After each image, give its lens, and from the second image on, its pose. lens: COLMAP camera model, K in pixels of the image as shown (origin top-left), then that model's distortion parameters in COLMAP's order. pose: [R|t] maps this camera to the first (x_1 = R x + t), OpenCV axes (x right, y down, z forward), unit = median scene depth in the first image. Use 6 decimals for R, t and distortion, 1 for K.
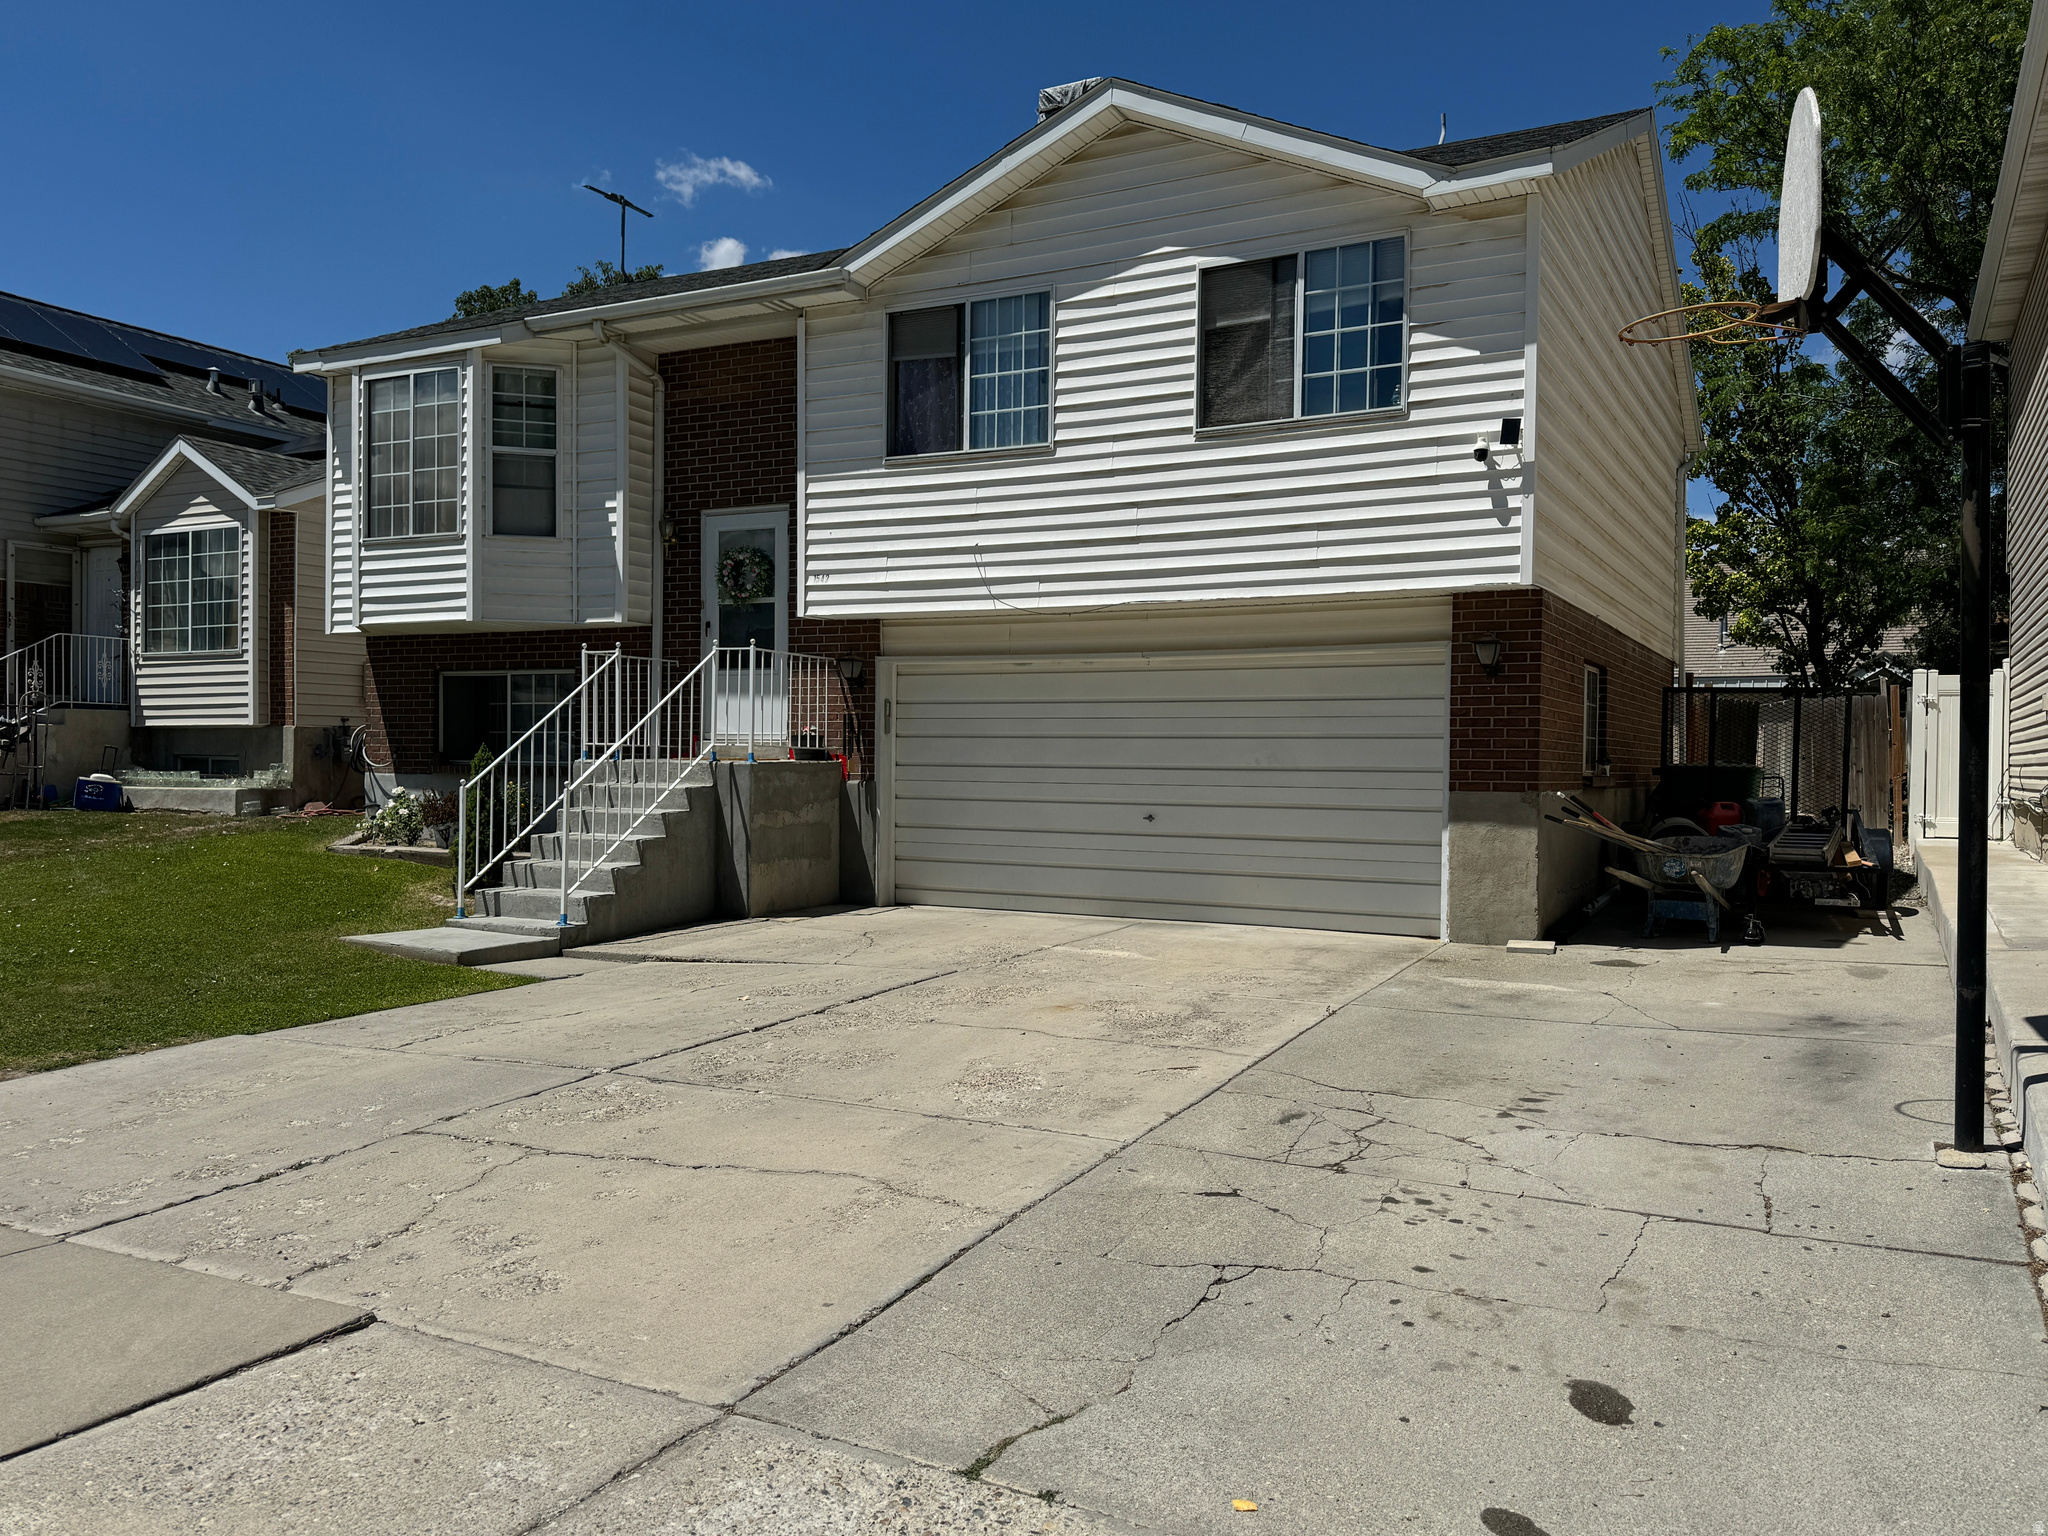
lens RADIAL K [[1589.5, 0, 1020.4], [0, 1589.5, 775.2], [0, 0, 1]] dist [0.087872, -0.011238]
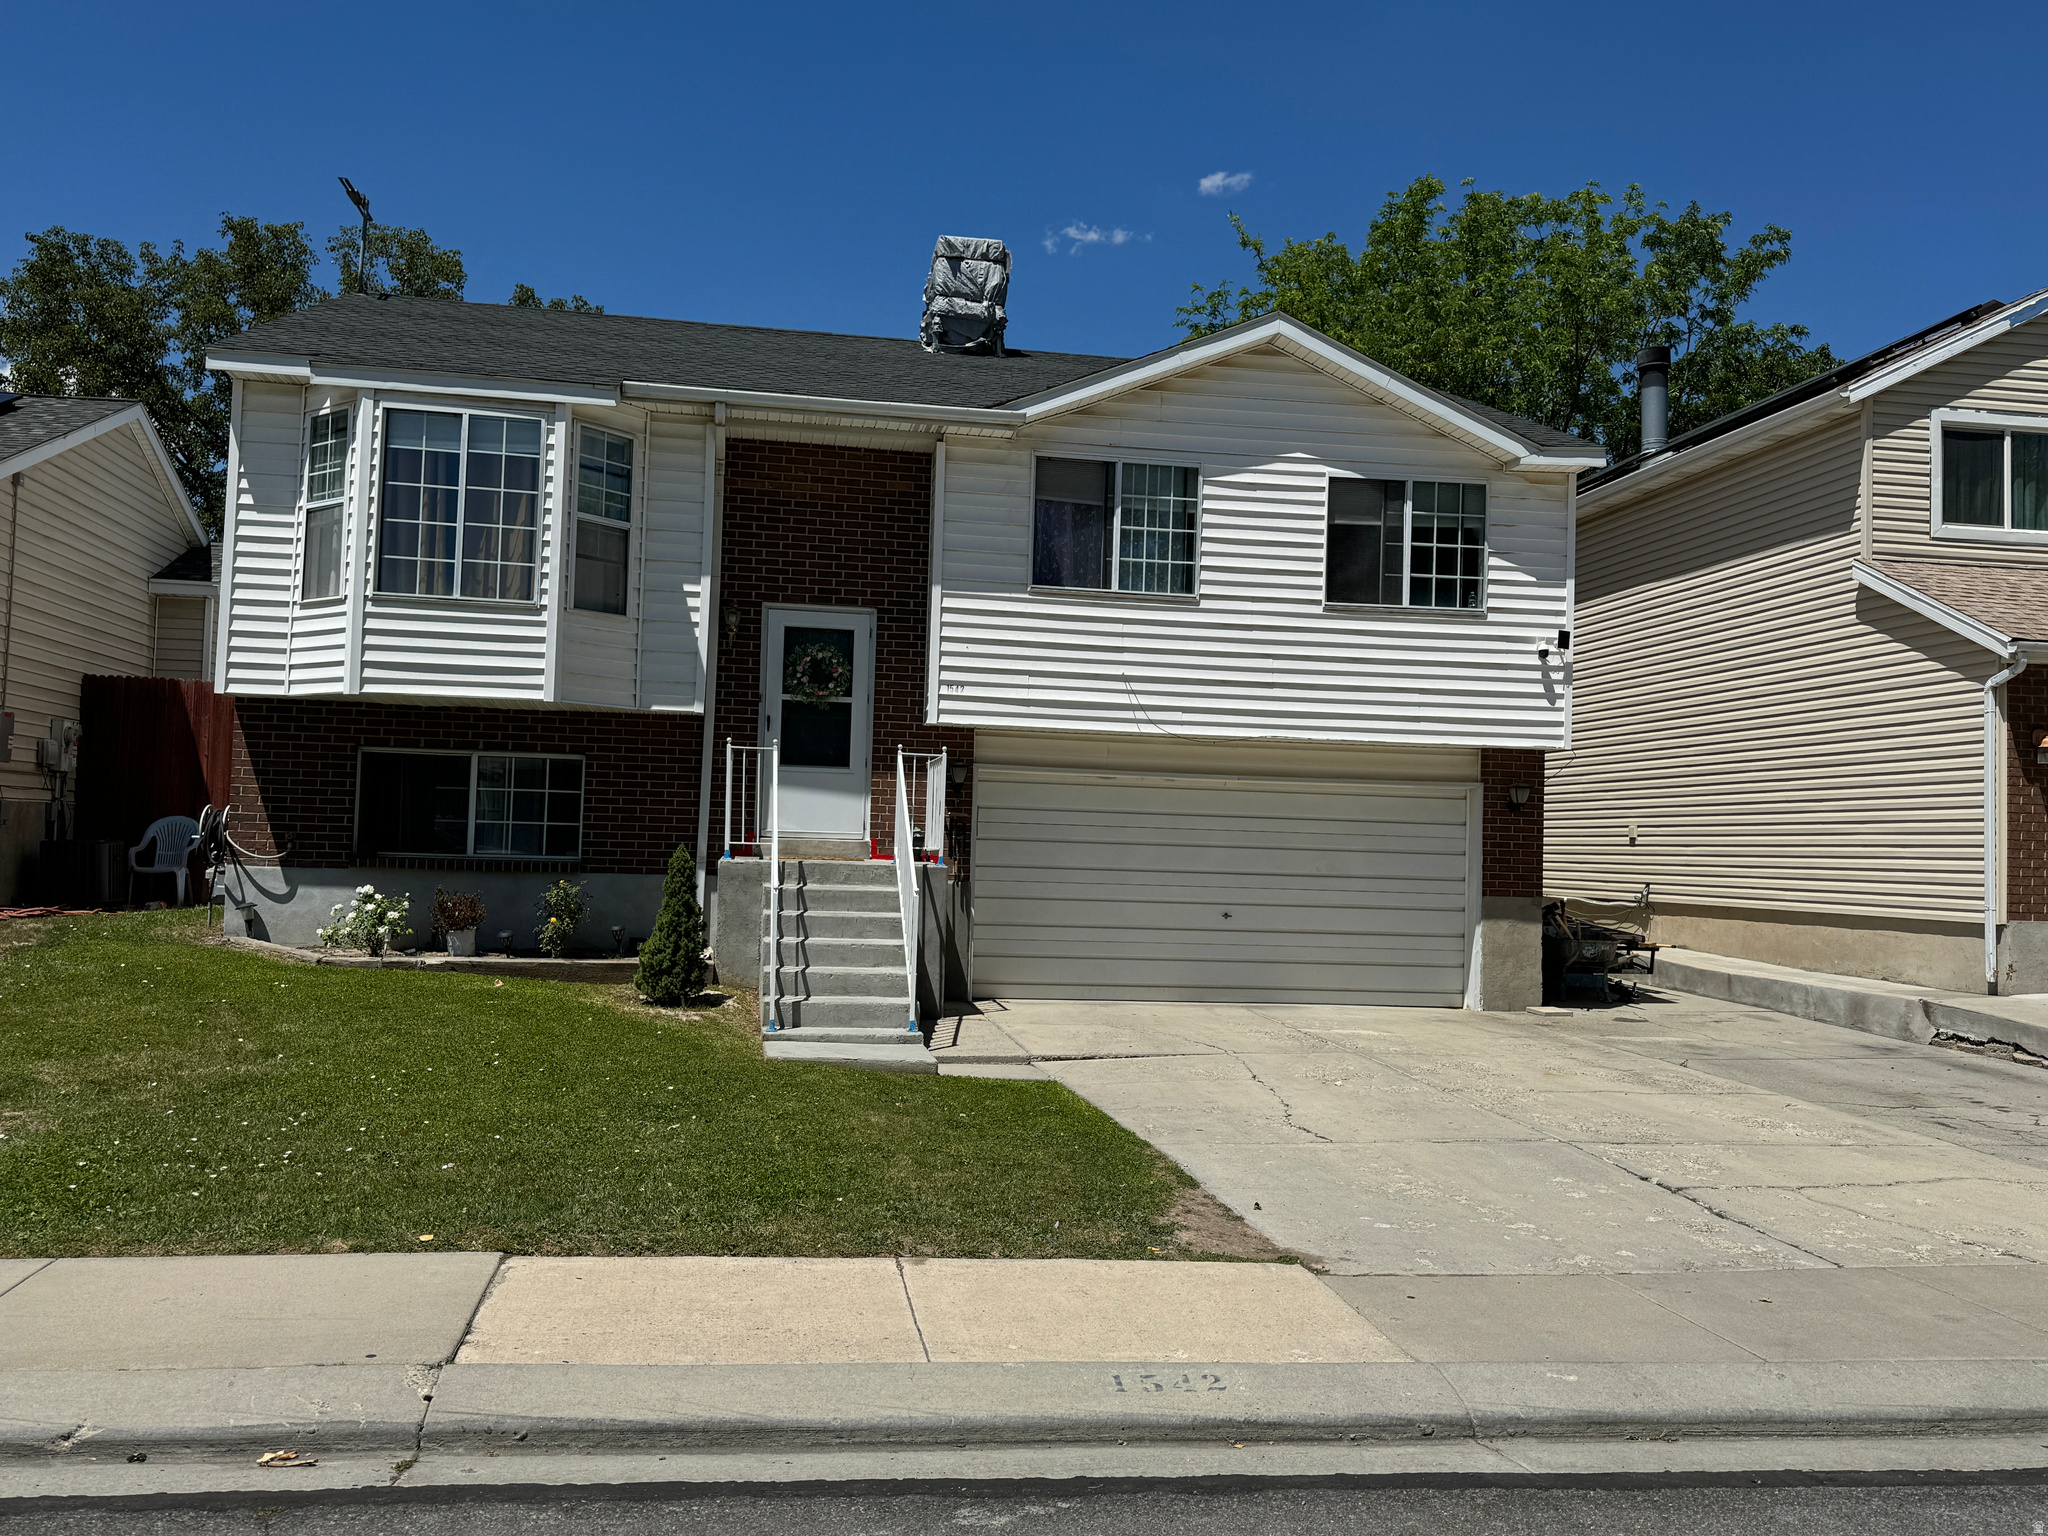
lens RADIAL K [[1675.9, 0, 1027.3], [0, 1675.9, 756.8], [0, 0, 1]] dist [0.123710, 0.004309]
pose [[0.790821, 0.046699, 0.610264, -0.813636], [-0.016214, 0.998333, -0.055384, -0.019547], [-0.611833, 0.033904, 0.790260, 0.105530]]
